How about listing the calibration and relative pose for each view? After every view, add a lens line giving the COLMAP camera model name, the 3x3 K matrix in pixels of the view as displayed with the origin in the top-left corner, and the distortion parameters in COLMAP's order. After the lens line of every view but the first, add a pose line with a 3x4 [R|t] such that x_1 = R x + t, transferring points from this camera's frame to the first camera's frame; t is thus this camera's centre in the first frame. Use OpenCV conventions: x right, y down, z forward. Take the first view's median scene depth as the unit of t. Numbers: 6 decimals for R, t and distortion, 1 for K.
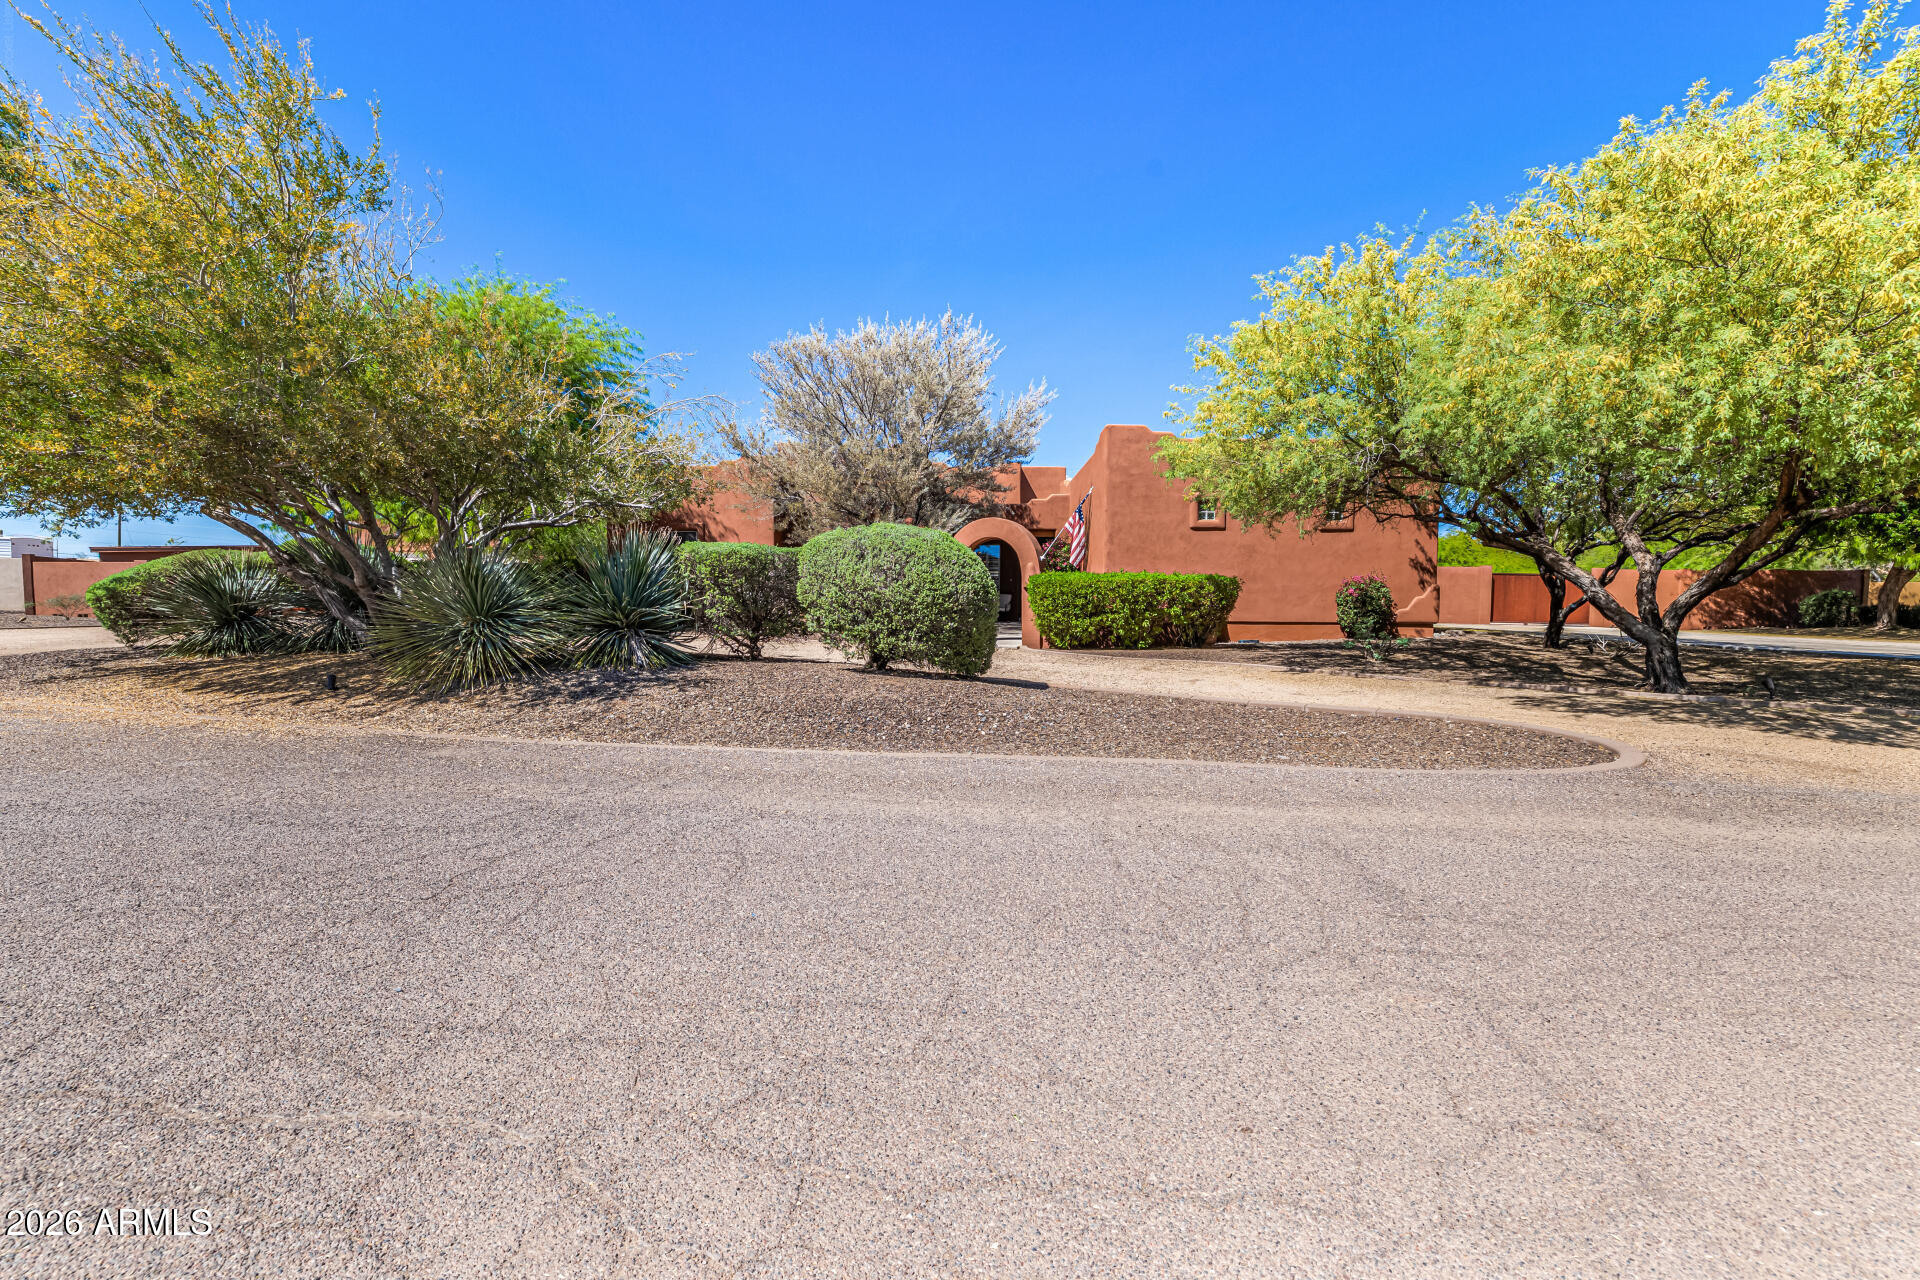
lens RADIAL K [[838.7, 0, 960.6], [0, 838.7, 645.6], [0, 0, 1]] dist [0.000142, 0.000016]
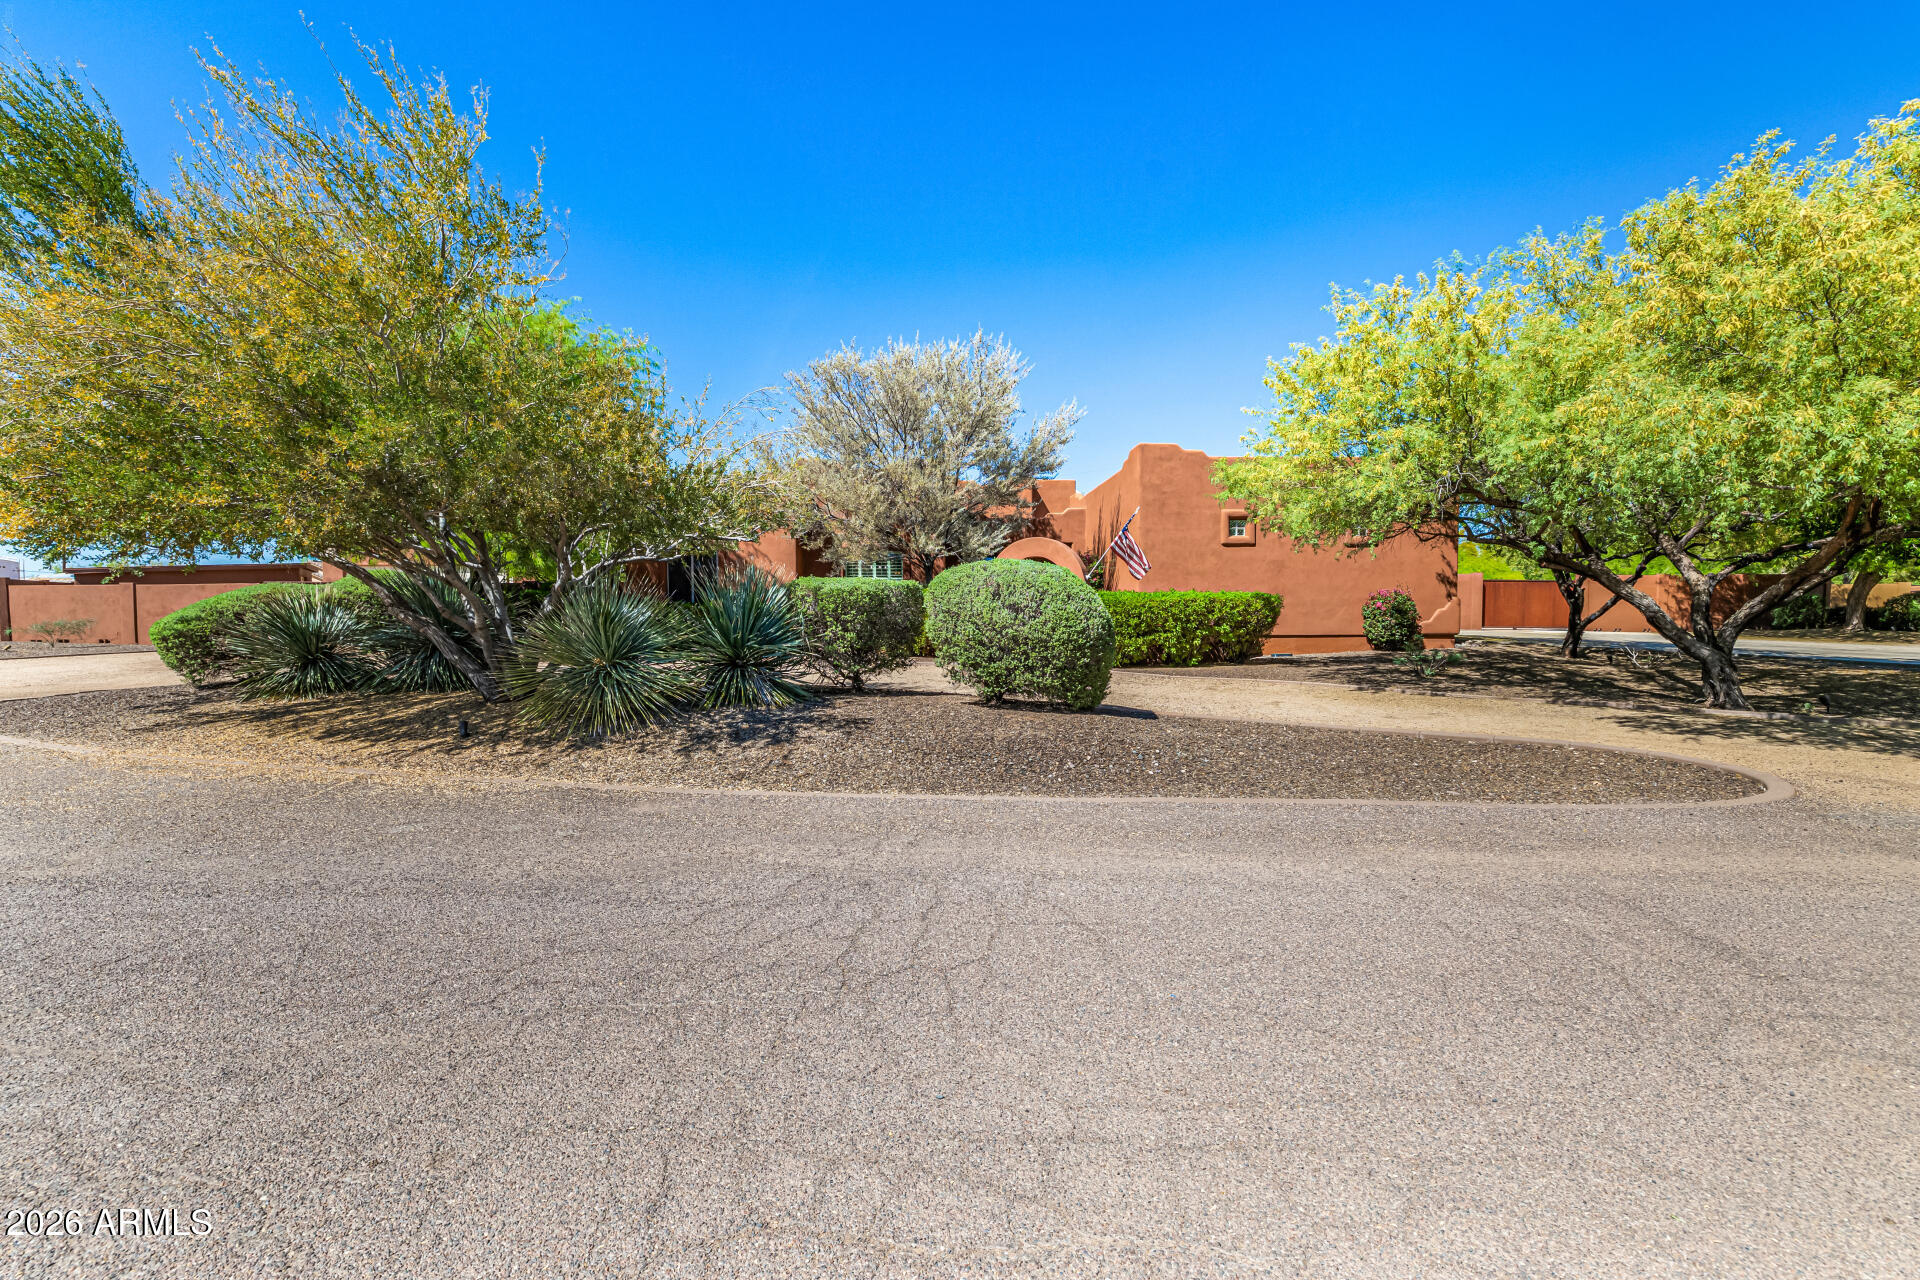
lens RADIAL K [[838.2, 0, 958.3], [0, 838.2, 648.2], [0, 0, 1]] dist [0.002930, 0.000144]
pose [[0.998968, -0.013577, 0.043340, -0.119383], [0.013576, 0.999908, 0.000320, -0.024111], [-0.043341, 0.000269, 0.999060, -0.005313]]
